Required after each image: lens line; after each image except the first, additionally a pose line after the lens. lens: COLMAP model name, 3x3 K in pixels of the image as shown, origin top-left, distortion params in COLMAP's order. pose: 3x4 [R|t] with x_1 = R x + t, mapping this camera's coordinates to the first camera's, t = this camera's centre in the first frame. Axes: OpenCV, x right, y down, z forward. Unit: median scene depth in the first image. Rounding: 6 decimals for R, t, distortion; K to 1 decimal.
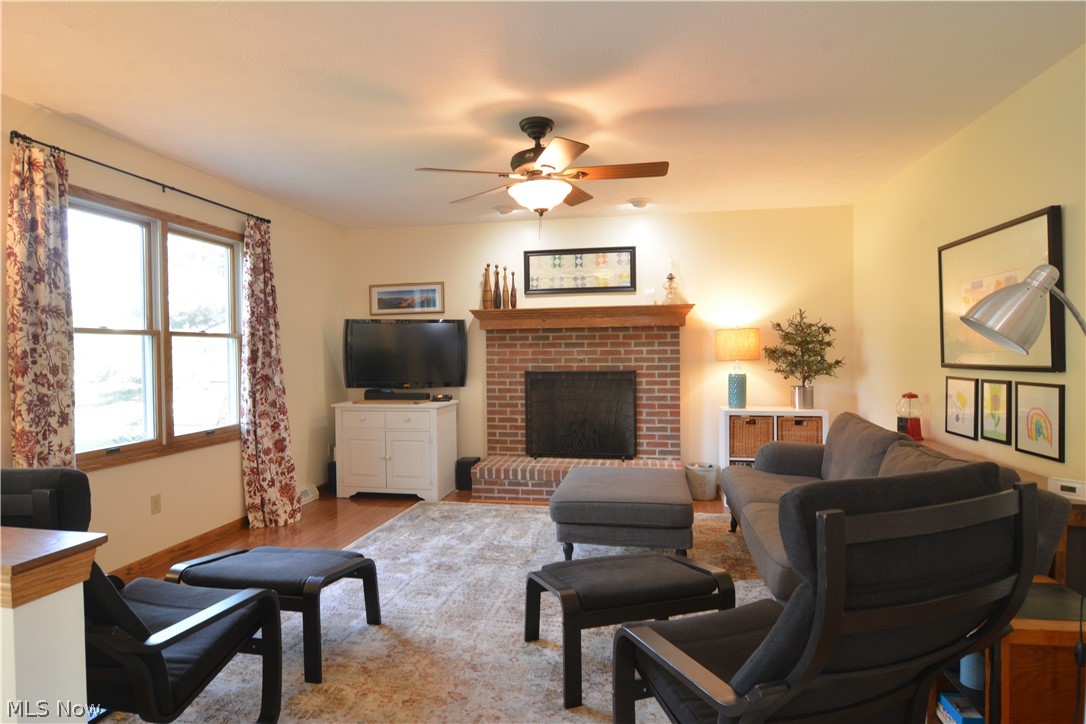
lens RADIAL K [[586.9, 0, 536.3], [0, 586.9, 362.1], [0, 0, 1]] dist [-0.002834, -0.000241]
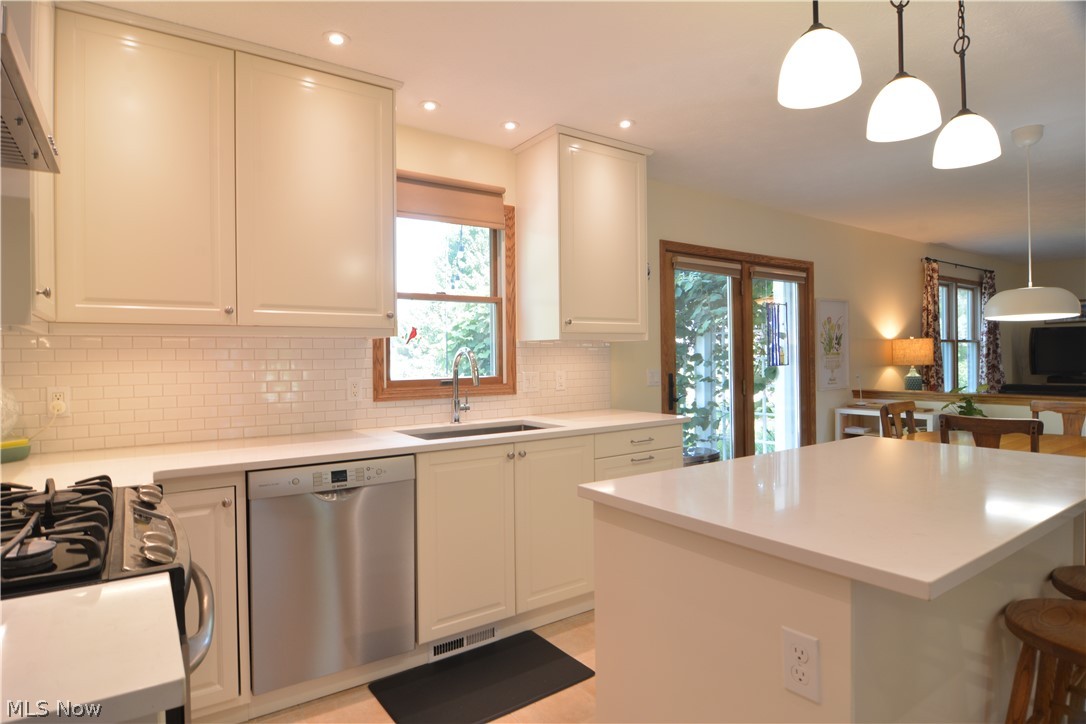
lens RADIAL K [[583.2, 0, 534.5], [0, 583.2, 361.1], [0, 0, 1]] dist [-0.010035, -0.002277]
pose [[0.709063, 0.004879, -0.705128, -0.206606], [-0.004990, 0.999986, 0.001901, 0.015675], [0.705128, 0.002171, 0.709077, -1.016300]]
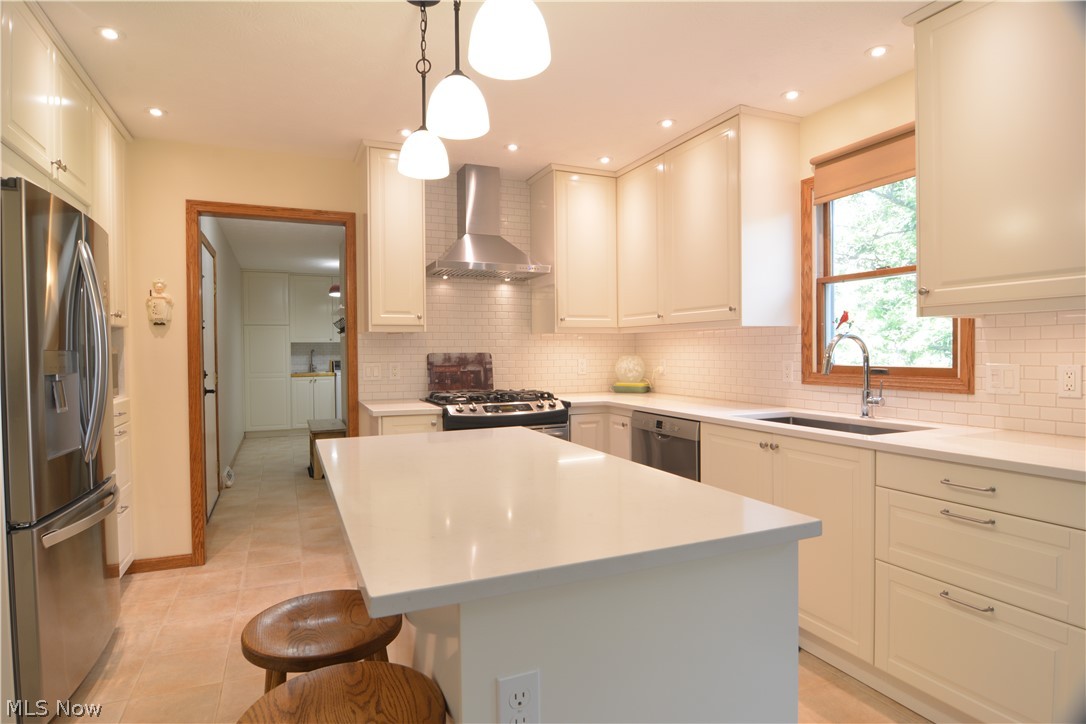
lens RADIAL K [[583.2, 0, 533.1], [0, 583.2, 362.4], [0, 0, 1]] dist [-0.010035, -0.002277]
pose [[-0.827342, 0.026001, -0.561096, -0.137863], [0.005636, 0.999262, 0.037996, 0.009159], [0.561670, 0.028273, -0.826878, -0.324252]]
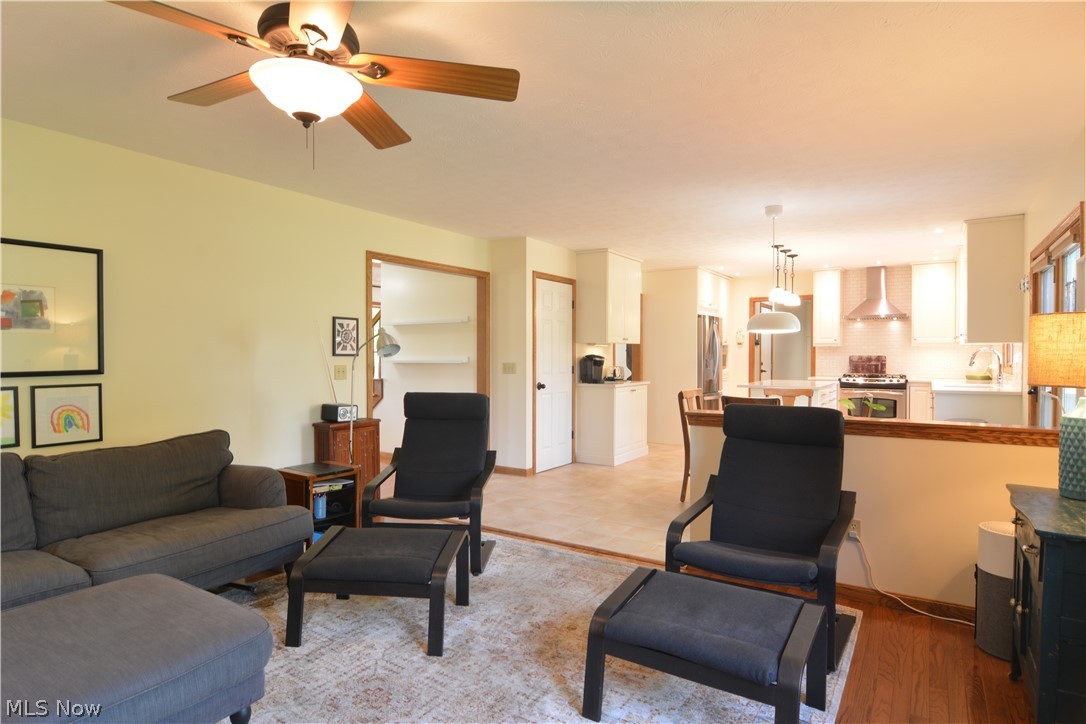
lens RADIAL K [[586.9, 0, 541.0], [0, 586.9, 360.2], [0, 0, 1]] dist [-0.002834, -0.000241]
pose [[-0.927859, 0.002219, 0.372926, -0.276592], [0.012964, 0.999570, 0.026306, -0.018407], [-0.372707, 0.029242, -0.927488, 0.943346]]
